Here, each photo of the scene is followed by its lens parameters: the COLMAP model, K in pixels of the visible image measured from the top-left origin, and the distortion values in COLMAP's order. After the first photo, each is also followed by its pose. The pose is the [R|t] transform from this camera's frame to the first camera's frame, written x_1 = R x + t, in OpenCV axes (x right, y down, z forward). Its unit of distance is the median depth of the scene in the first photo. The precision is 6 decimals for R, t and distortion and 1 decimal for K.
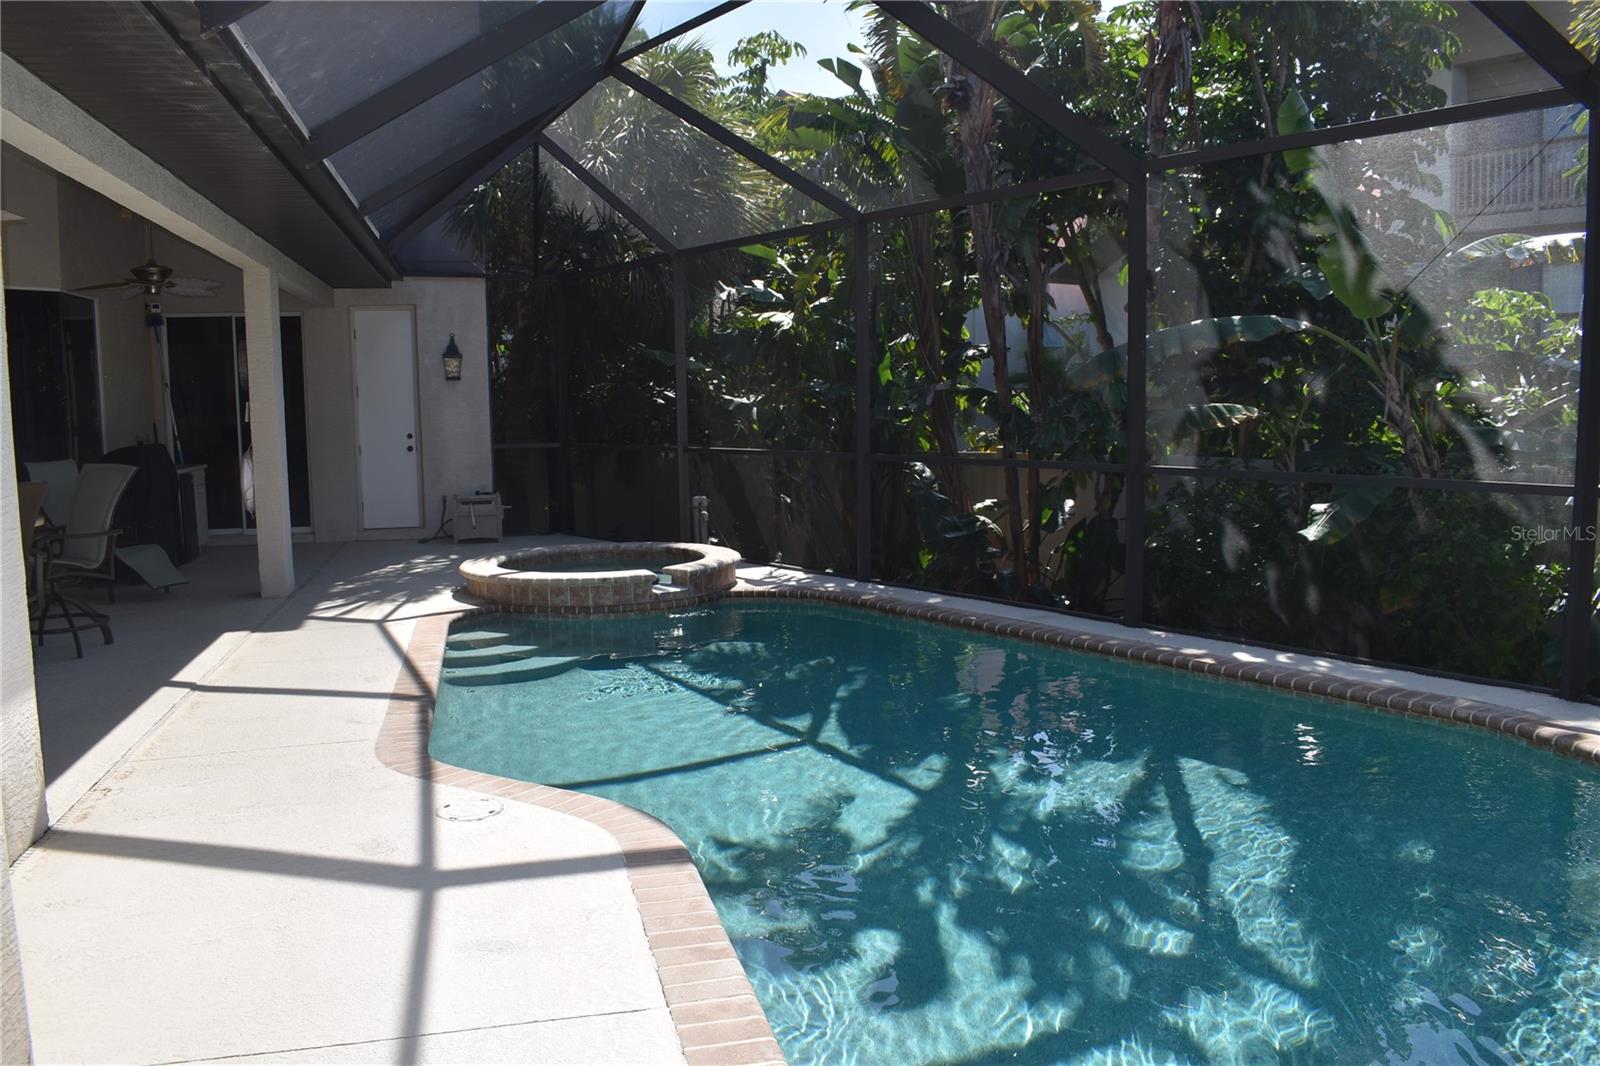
lens RADIAL K [[1262.7, 0, 800.0], [0, 1262.7, 533.0], [0, 0, 1]] dist [-0.107970, 0.027238]
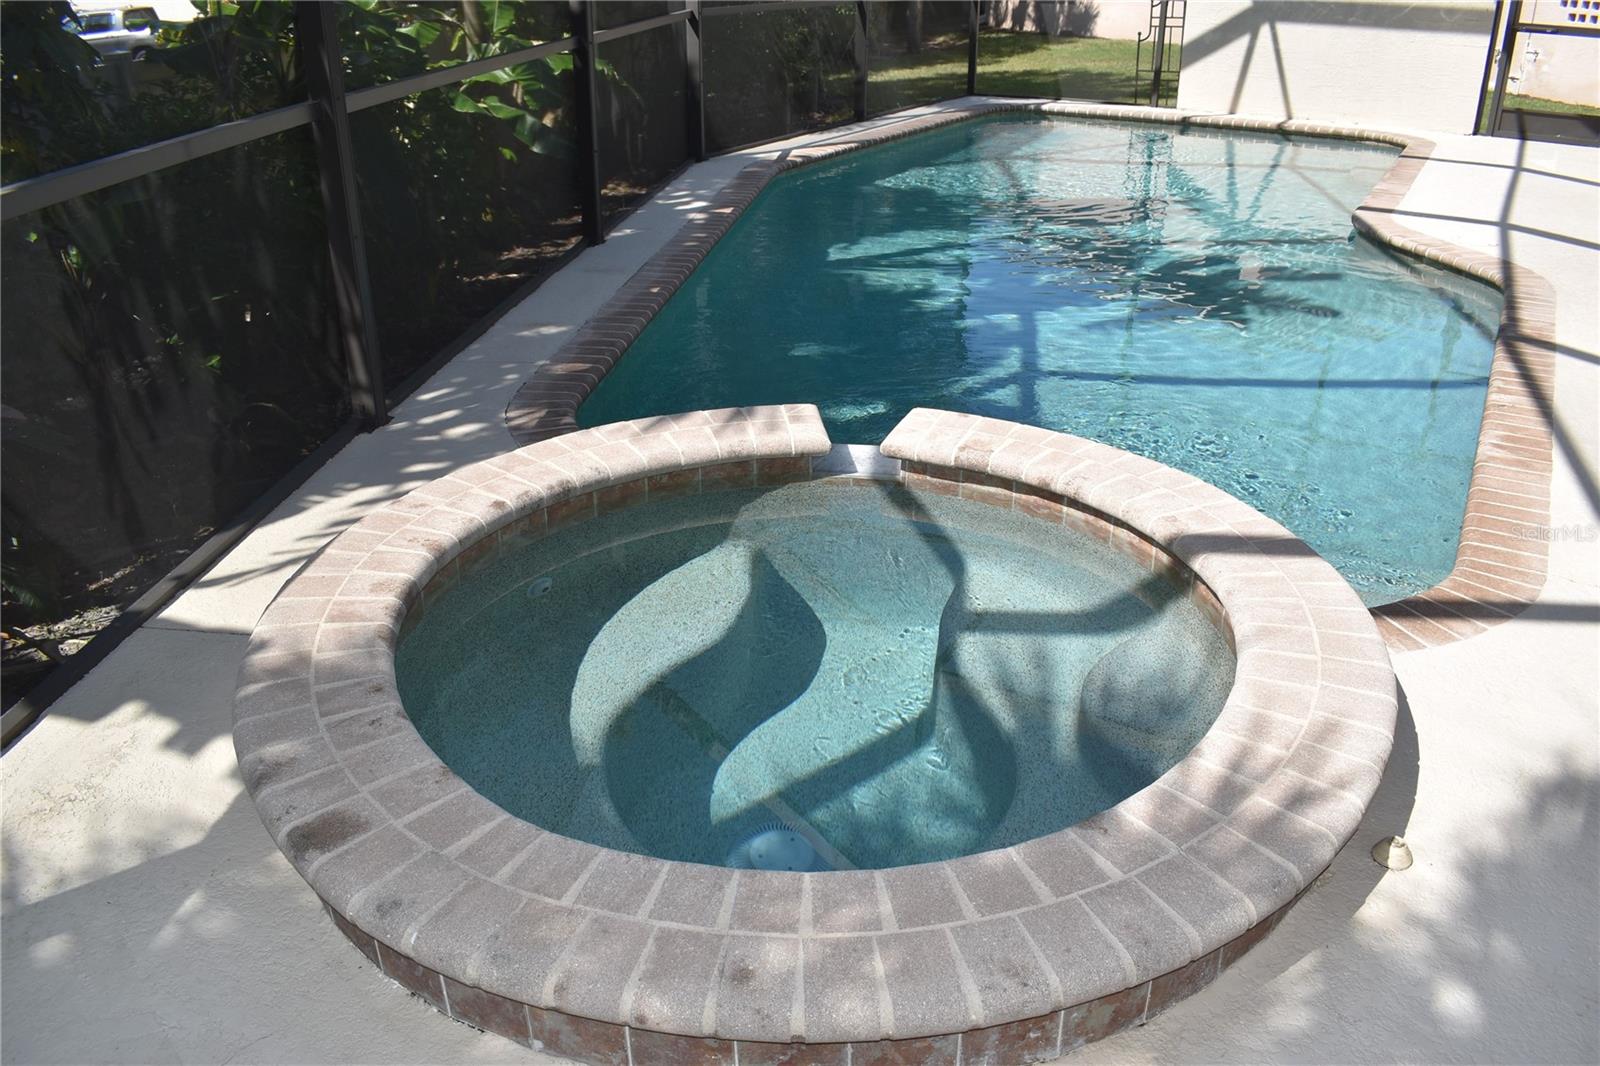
lens RADIAL K [[1262.7, 0, 800.0], [0, 1262.7, 533.0], [0, 0, 1]] dist [-0.107970, 0.027238]
pose [[-0.723957, -0.292053, 0.624973, -0.547527], [0.083440, 0.862238, 0.499584, -0.223746], [-0.684780, 0.413825, -0.599854, 2.039066]]
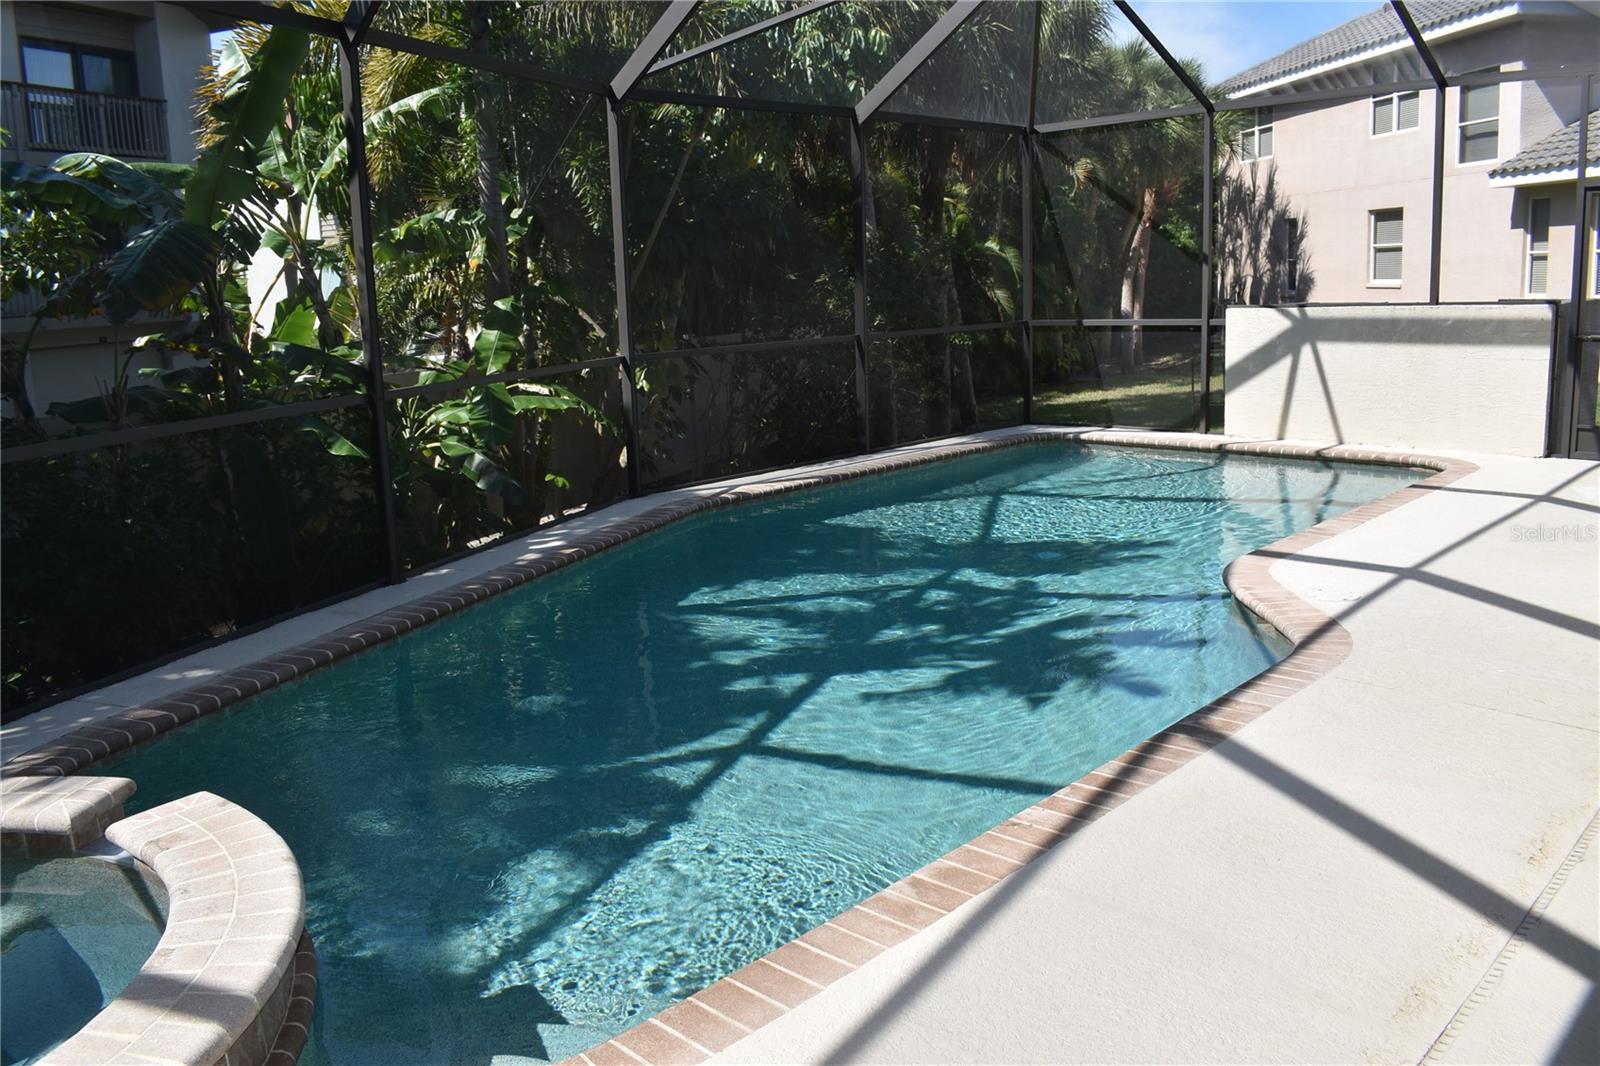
lens RADIAL K [[1262.7, 0, 800.0], [0, 1262.7, 533.0], [0, 0, 1]] dist [-0.107970, 0.027238]
pose [[-0.522623, -0.142739, 0.840530, -0.811048], [0.140440, 0.958004, 0.250011, -0.181297], [-0.840917, 0.248706, -0.480629, 1.592773]]
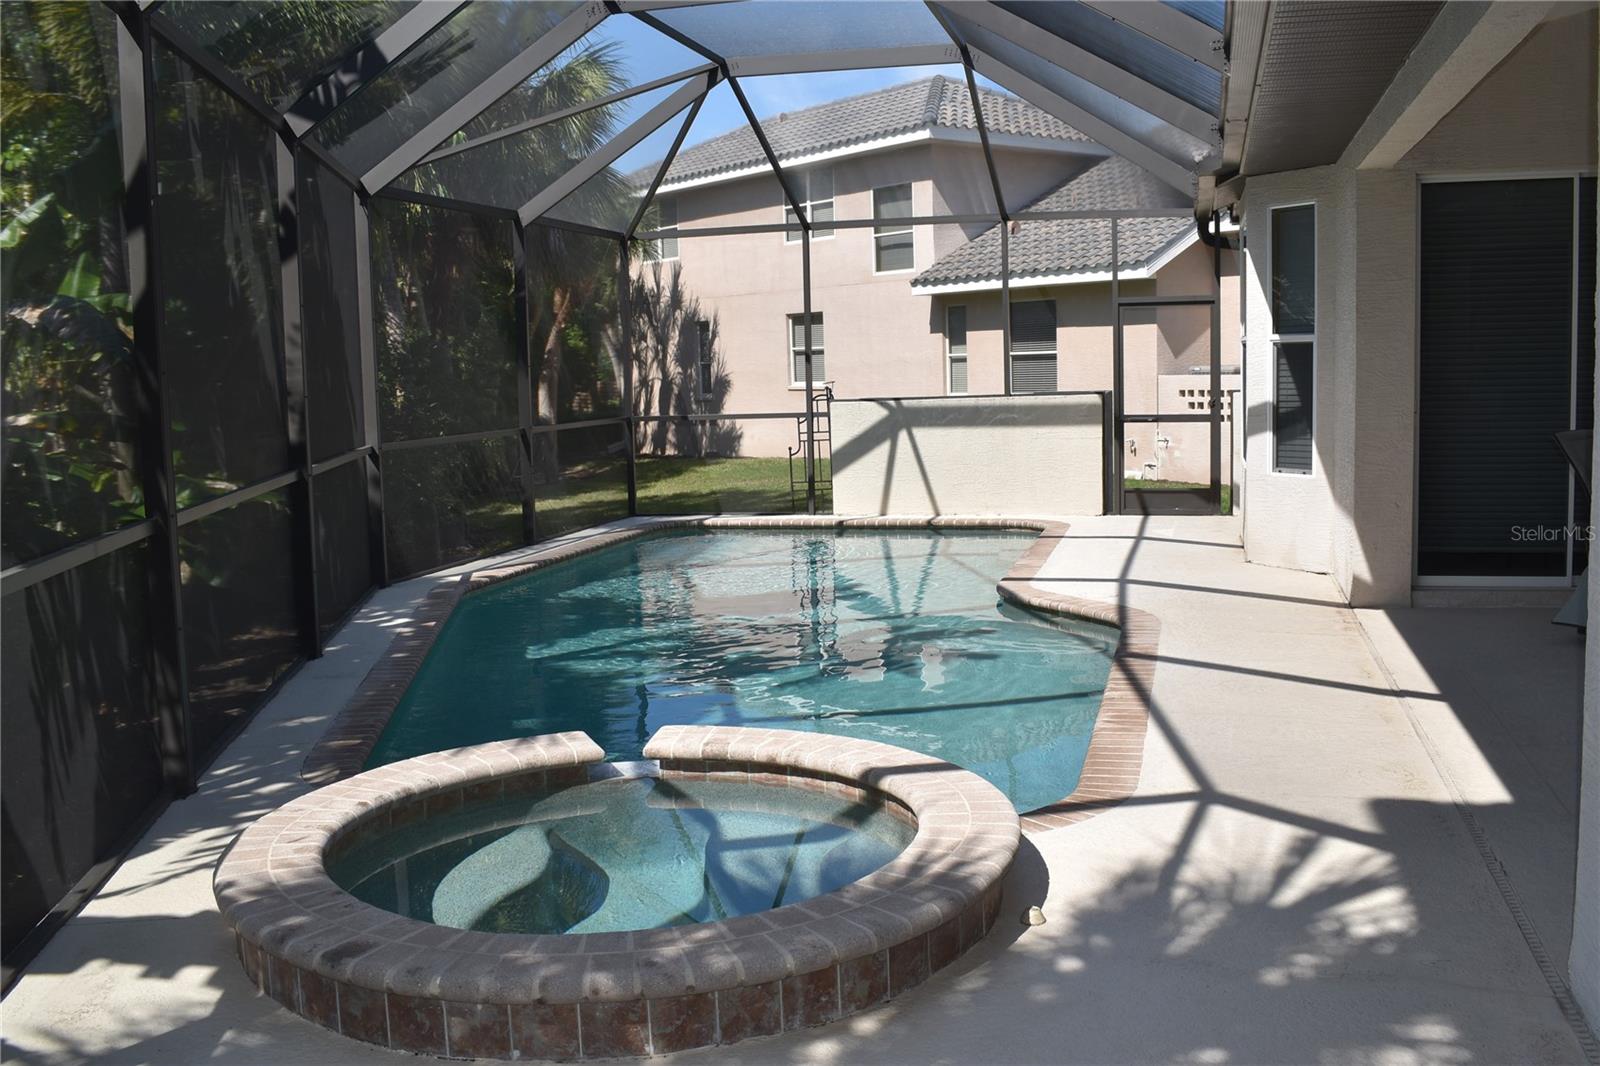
lens RADIAL K [[1516.3, 0, 800.0], [0, 1516.3, 533.0], [0, 0, 1]] dist [-0.071173, 0.000199]
pose [[-0.877474, -0.026564, 0.478887, -0.720637], [0.084110, 0.974469, 0.208171, -0.274470], [-0.472191, 0.222944, -0.852838, 2.364211]]
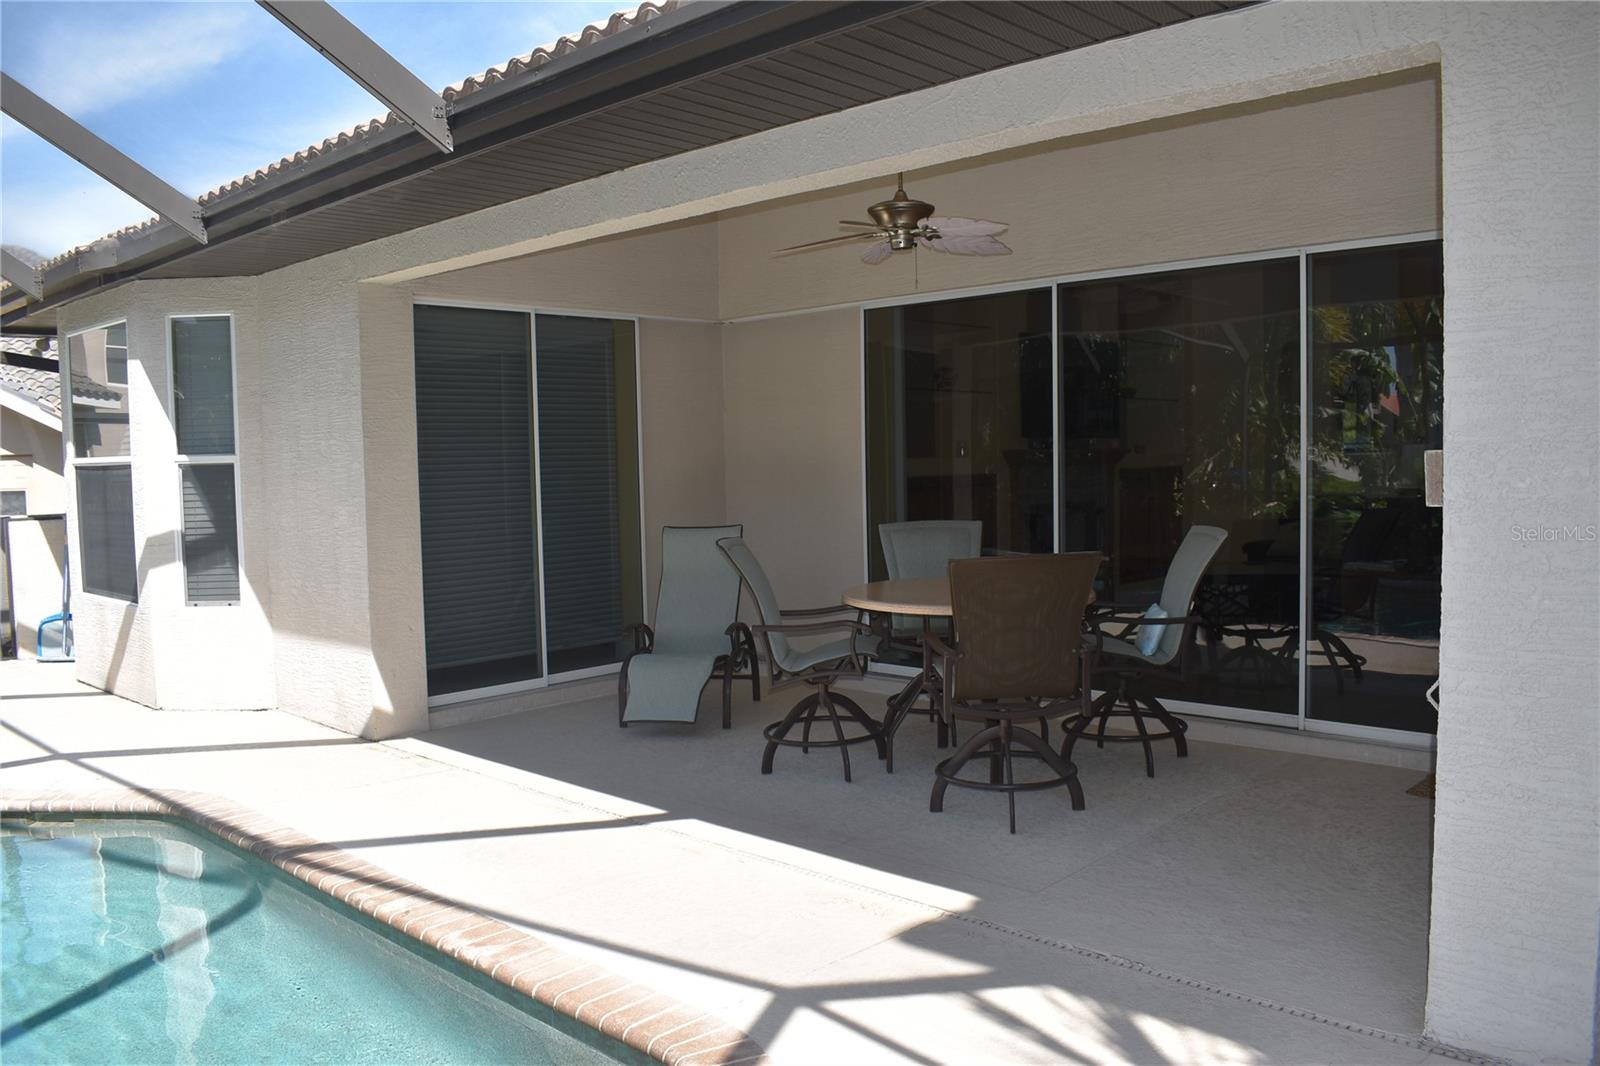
lens RADIAL K [[1262.7, 0, 800.0], [0, 1262.7, 533.0], [0, 0, 1]] dist [-0.107970, 0.027238]
pose [[-0.835733, 0.058175, -0.546046, -0.158386], [-0.037530, 0.985997, 0.162487, -0.242190], [0.547852, 0.156289, -0.821847, 1.977295]]
